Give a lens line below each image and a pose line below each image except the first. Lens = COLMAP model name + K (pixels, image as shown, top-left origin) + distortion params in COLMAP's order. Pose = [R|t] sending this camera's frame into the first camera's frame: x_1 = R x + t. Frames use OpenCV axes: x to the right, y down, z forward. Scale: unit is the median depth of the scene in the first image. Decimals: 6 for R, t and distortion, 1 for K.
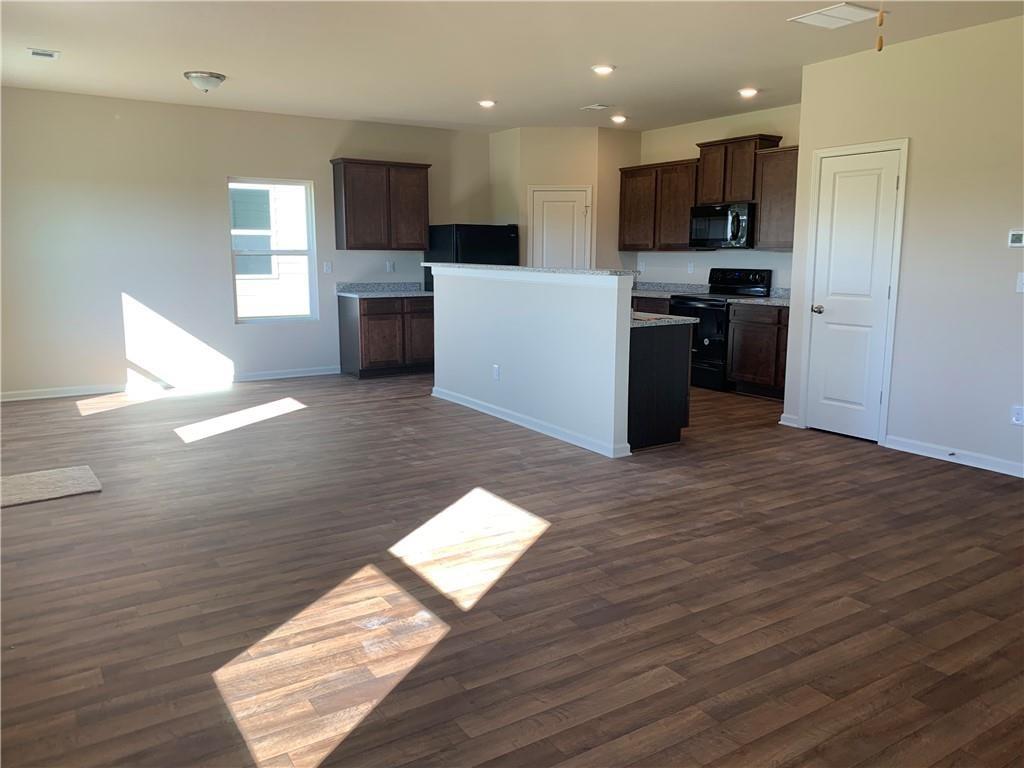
lens RADIAL K [[777.3, 0, 518.4], [0, 777.3, 377.3], [0, 0, 1]] dist [0.056668, -0.102772]
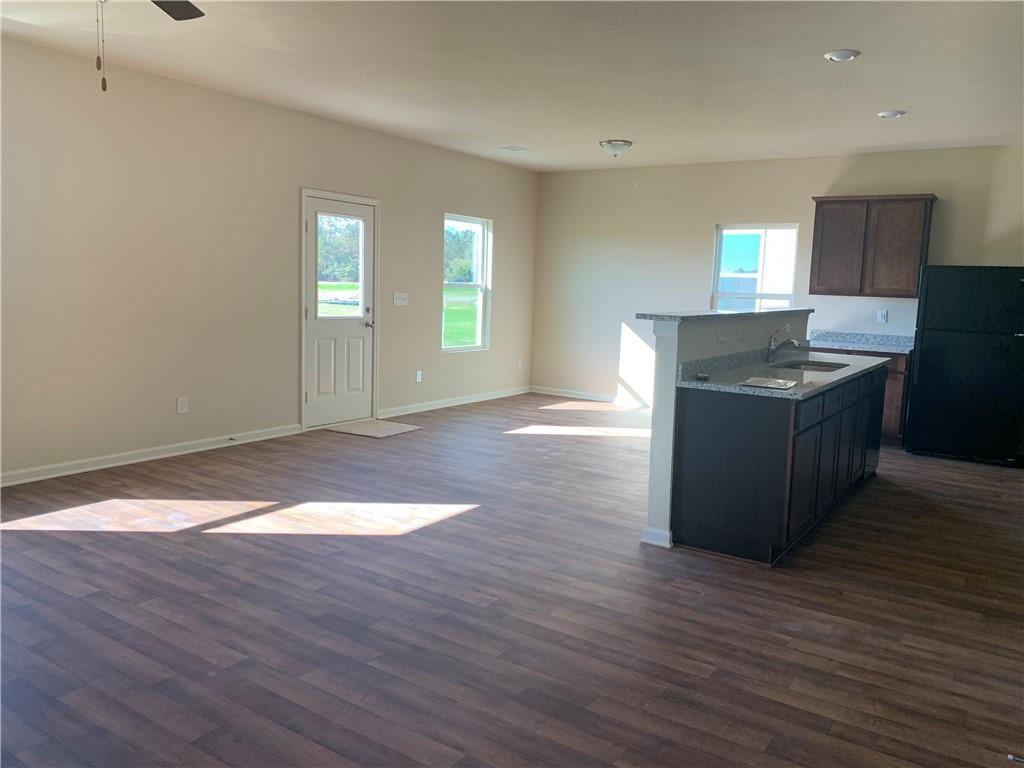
lens RADIAL K [[777.3, 0, 518.4], [0, 777.3, 377.3], [0, 0, 1]] dist [0.056668, -0.102772]
pose [[0.395277, 0.121360, -0.910510, 0.833604], [-0.179514, 0.982327, 0.053001, -0.089817], [0.900850, 0.142499, 0.410077, 0.539910]]
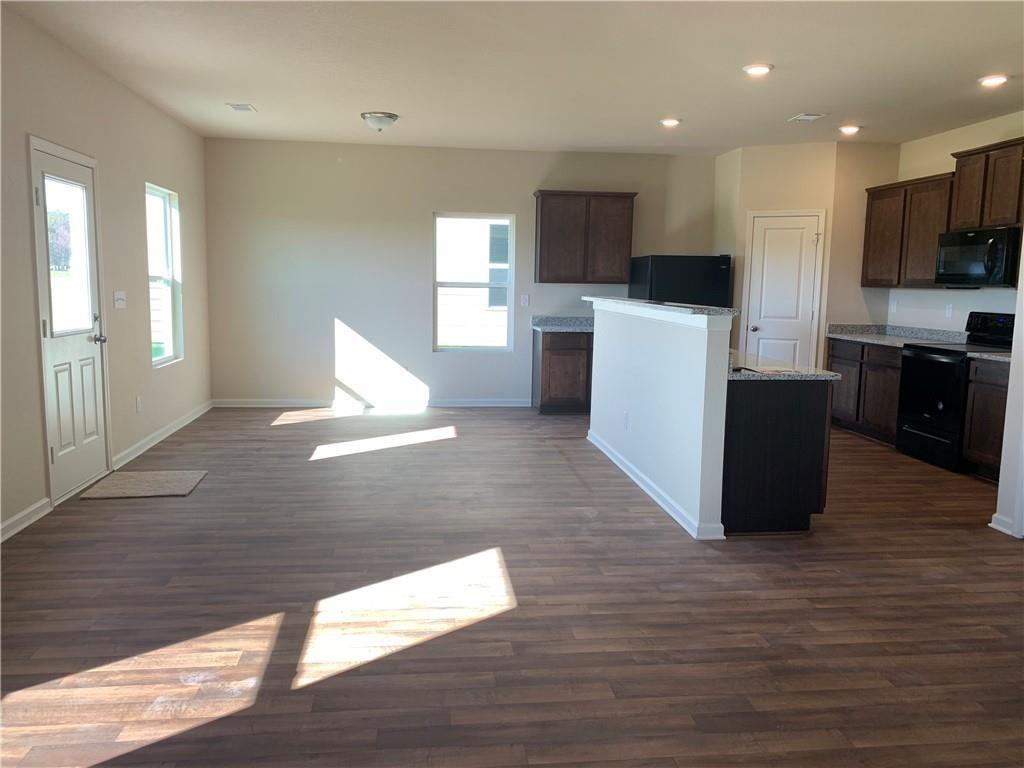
lens RADIAL K [[781.1, 0, 506.7], [0, 781.1, 384.6], [0, 0, 1]] dist [0.002006, 0.004510]
pose [[0.896600, 0.070824, -0.437141, 0.301824], [-0.085622, 0.996226, -0.014210, -0.029243], [0.434485, 0.050169, 0.899281, 0.178793]]
